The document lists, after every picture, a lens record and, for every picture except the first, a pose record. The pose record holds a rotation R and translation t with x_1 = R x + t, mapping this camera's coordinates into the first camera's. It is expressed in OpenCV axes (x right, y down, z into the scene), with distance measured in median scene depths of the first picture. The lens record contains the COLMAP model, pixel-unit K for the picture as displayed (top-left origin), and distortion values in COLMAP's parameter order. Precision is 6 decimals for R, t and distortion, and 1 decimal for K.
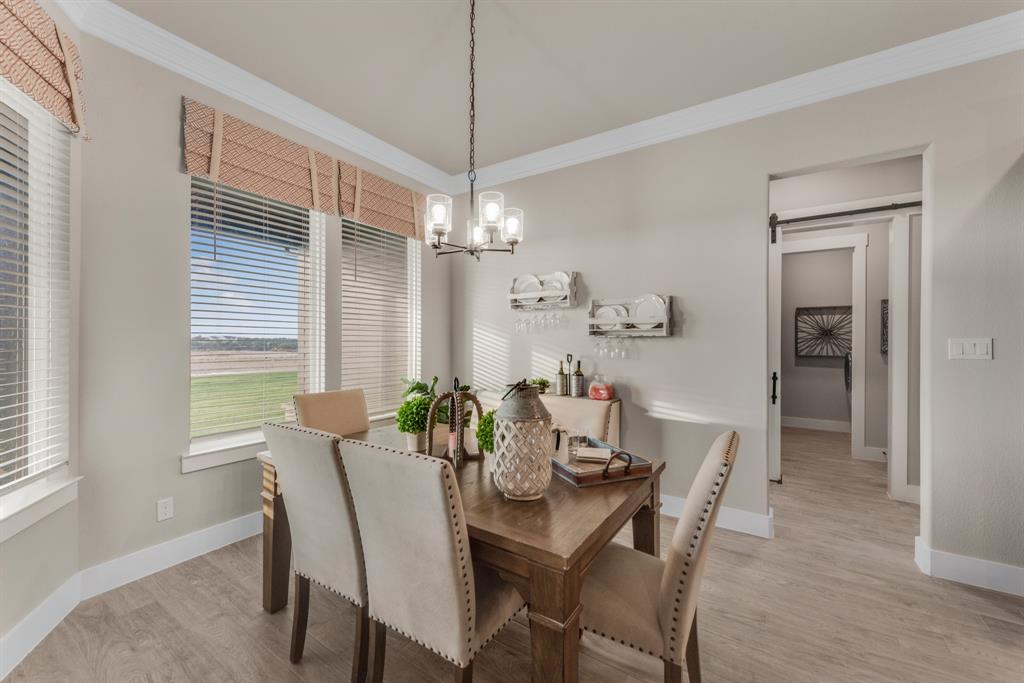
lens RADIAL K [[413.0, 0, 508.8], [0, 413.0, 340.2], [0, 0, 1]] dist [0.004573, -0.002113]
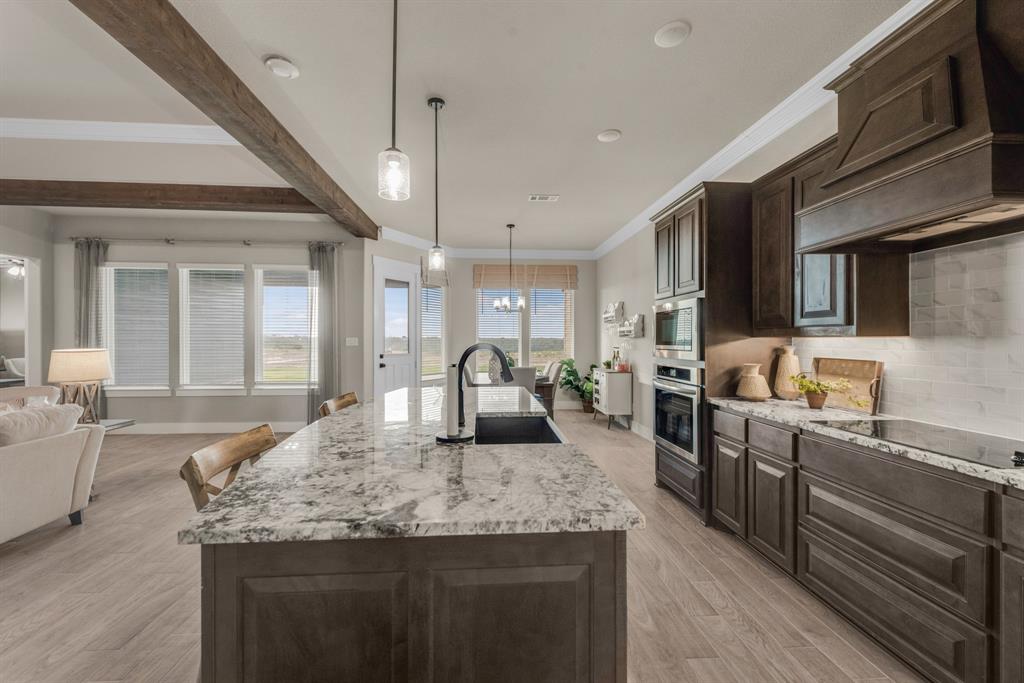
lens RADIAL K [[413.0, 0, 503.0], [0, 413.0, 342.0], [0, 0, 1]] dist [0.004573, -0.002113]
pose [[0.583605, -0.005283, -0.812020, 1.374182], [0.008721, 0.999962, -0.000238, 0.006729], [0.811991, -0.006943, 0.583629, -0.485233]]
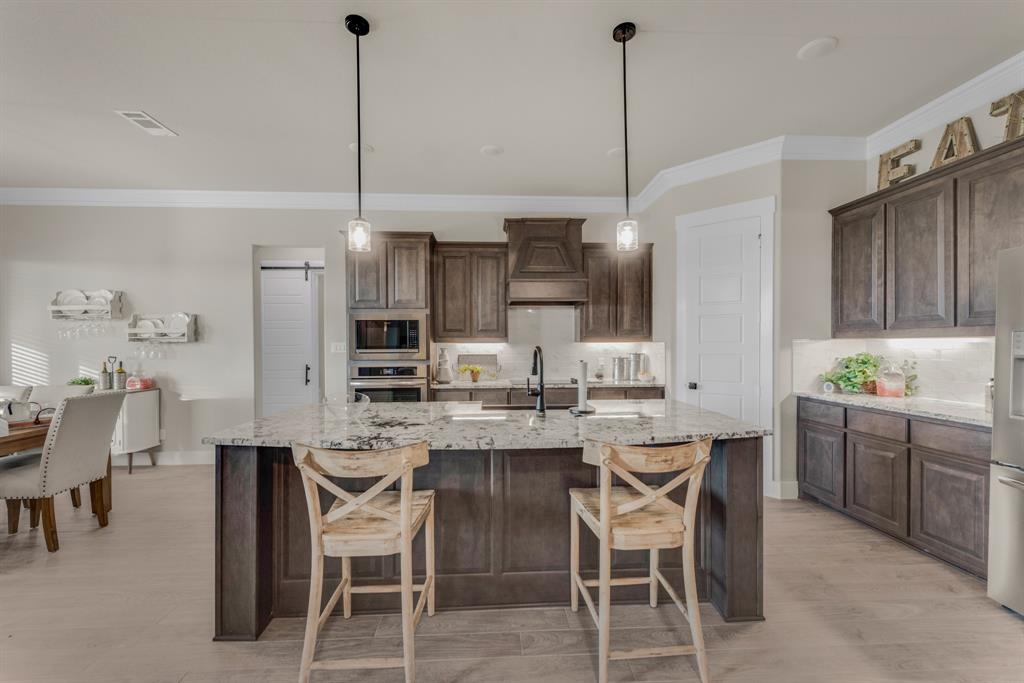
lens RADIAL K [[413.0, 0, 502.7], [0, 413.0, 347.8], [0, 0, 1]] dist [0.004573, -0.002113]
pose [[0.808711, -0.017723, 0.587939, 0.379280], [0.009453, 0.999808, 0.017135, -0.003362], [-0.588130, -0.008299, 0.808724, -0.743345]]
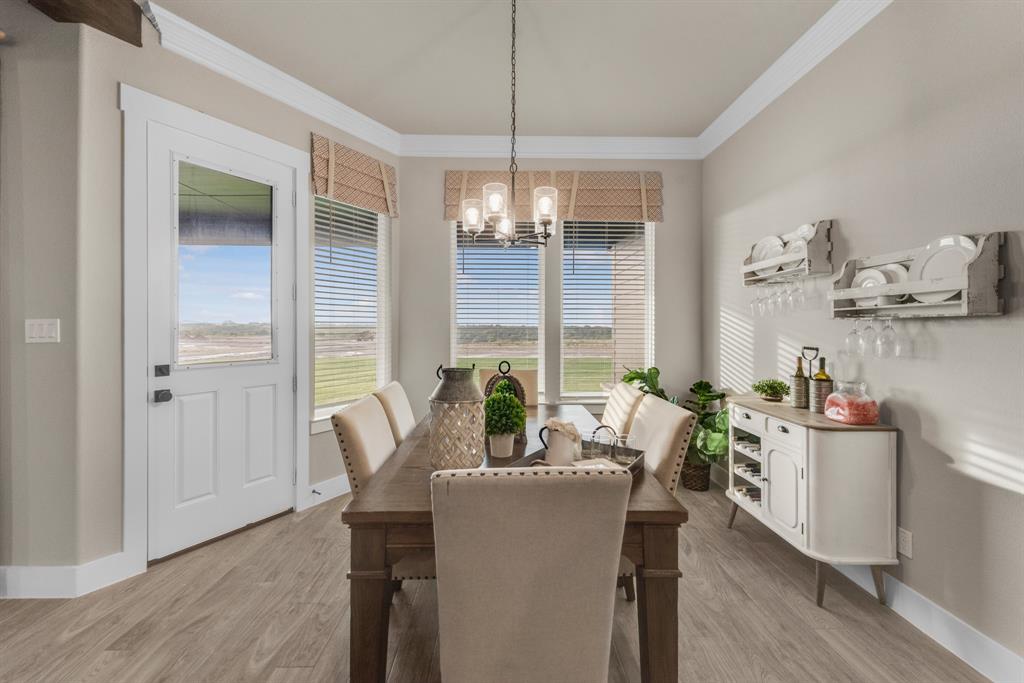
lens RADIAL K [[413.0, 0, 504.9], [0, 413.0, 327.5], [0, 0, 1]] dist [0.004573, -0.002113]
pose [[0.568173, -0.009323, -0.822856, 0.425787], [0.006758, 0.999955, -0.006663, 0.004089], [0.822881, -0.001775, 0.568210, 0.230564]]
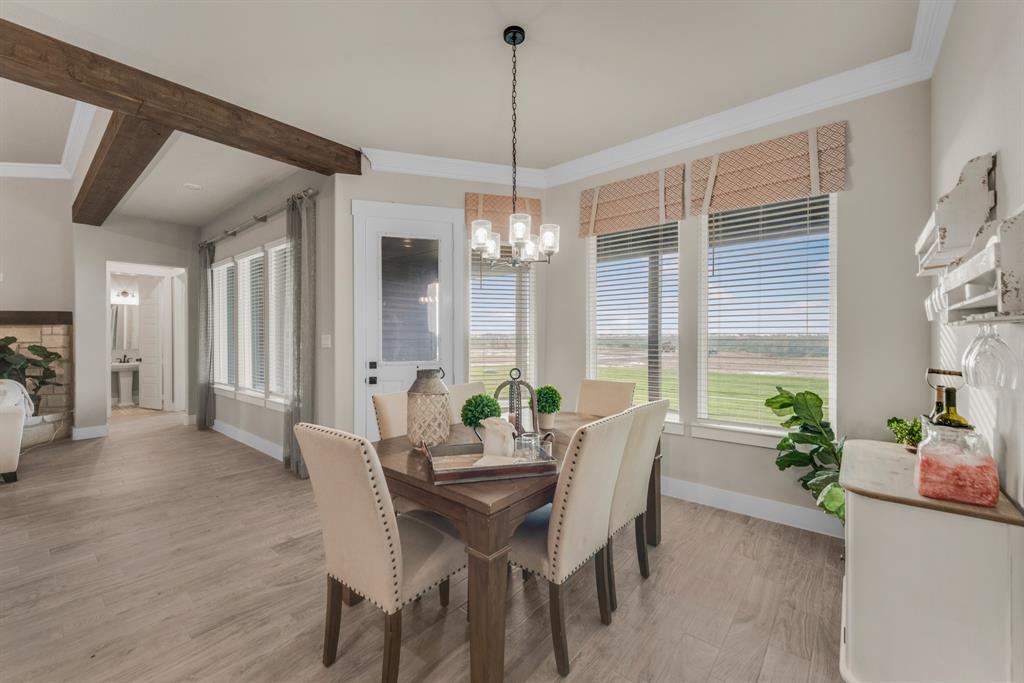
lens RADIAL K [[413.0, 0, 498.9], [0, 413.0, 339.1], [0, 0, 1]] dist [0.004573, -0.002113]
pose [[-0.126540, -0.008889, -0.991922, 0.619002], [0.003922, 0.999948, -0.009462, 0.007227], [0.991954, -0.005087, -0.126498, 0.632812]]
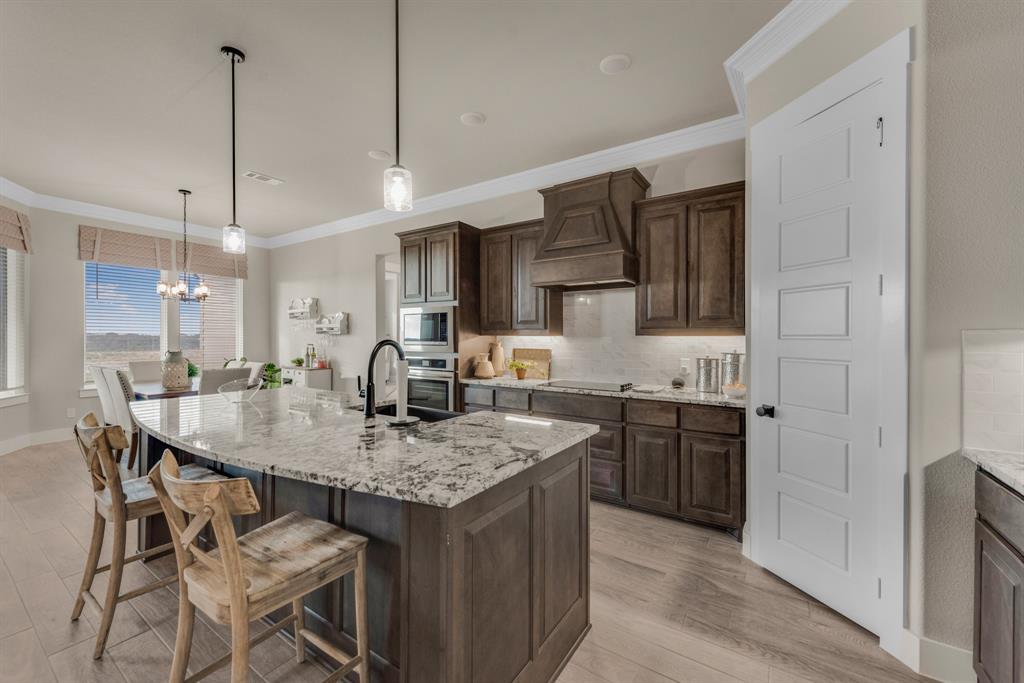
lens RADIAL K [[413.0, 0, 510.9], [0, 413.0, 339.4], [0, 0, 1]] dist [0.004573, -0.002113]
pose [[0.999724, -0.004522, -0.023071, 1.095813], [0.004699, 0.999960, 0.007609, 0.003782], [0.023036, -0.007716, 0.999705, -0.808646]]
